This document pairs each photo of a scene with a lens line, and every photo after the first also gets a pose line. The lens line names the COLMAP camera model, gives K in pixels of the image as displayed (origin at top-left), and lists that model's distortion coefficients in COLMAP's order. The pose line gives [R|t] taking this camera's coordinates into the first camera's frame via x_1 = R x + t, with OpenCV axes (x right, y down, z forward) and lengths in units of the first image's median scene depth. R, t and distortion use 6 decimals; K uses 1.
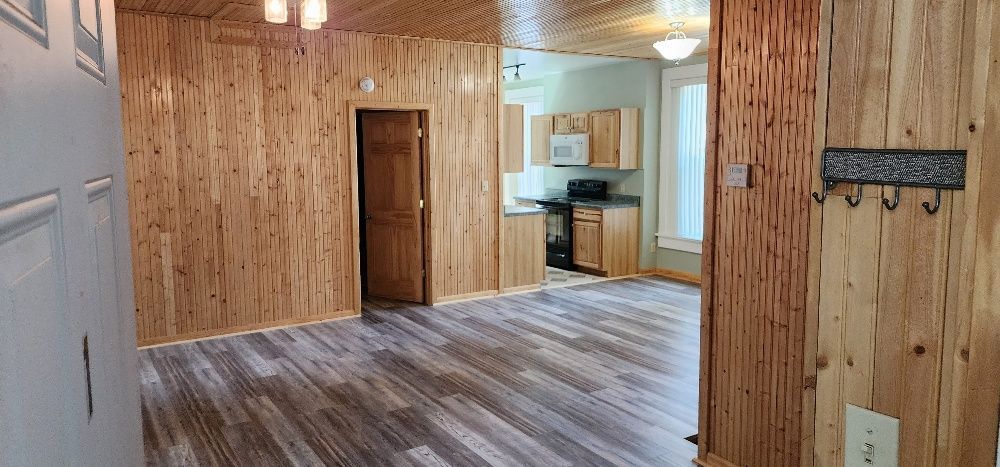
lens RADIAL K [[677.7, 0, 496.6], [0, 677.7, 225.4], [0, 0, 1]] dist [0.100478, -0.093117]
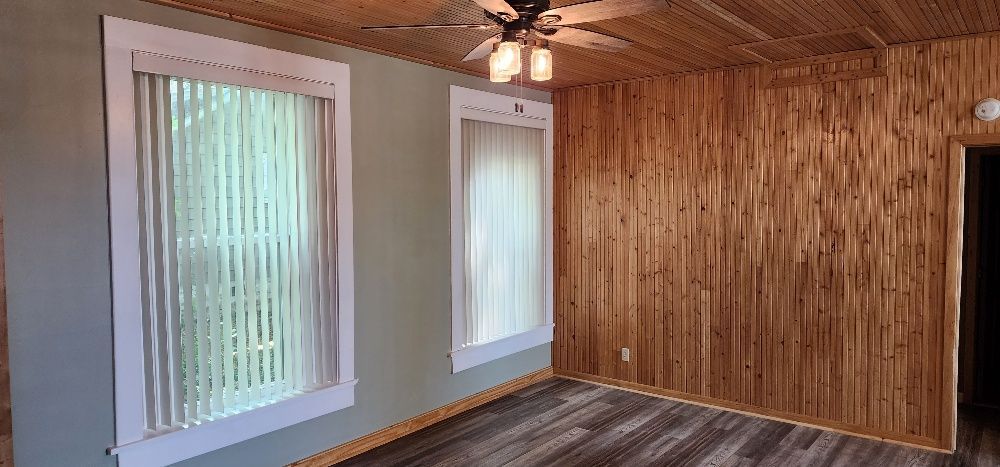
lens RADIAL K [[666.1, 0, 496.4], [0, 666.1, 240.2], [0, 0, 1]] dist [0.103606, -0.095535]
pose [[0.340485, 0.064213, -0.938055, 0.322205], [-0.103871, 0.994128, 0.030349, -0.060489], [0.934495, 0.087104, 0.345155, 0.395621]]
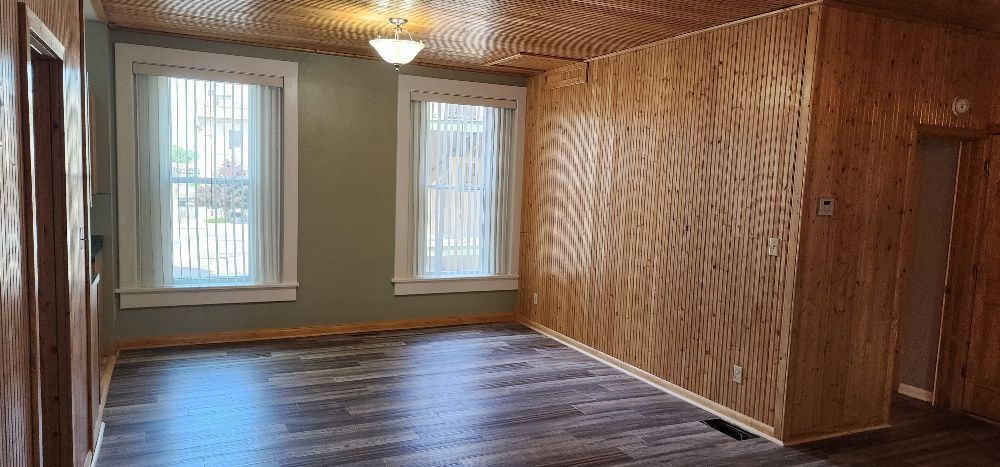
lens RADIAL K [[666.1, 0, 496.4], [0, 666.1, 240.2], [0, 0, 1]] dist [0.103606, -0.095535]
pose [[0.107002, -0.088881, 0.990278, -0.626873], [0.076206, 0.993800, 0.080963, -0.102141], [-0.991334, 0.066802, 0.113112, 0.925903]]
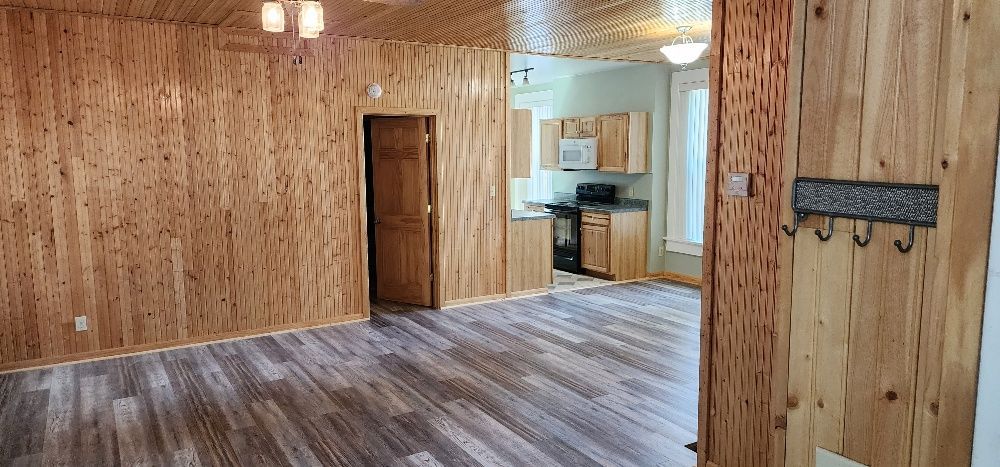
lens RADIAL K [[666.1, 0, 496.4], [0, 666.1, 240.2], [0, 0, 1]] dist [0.103606, -0.095535]
pose [[0.999741, 0.001190, -0.022708, 0.015564], [-0.000706, 0.999773, 0.021293, -0.008193], [0.022729, -0.021272, 0.999515, 0.011257]]
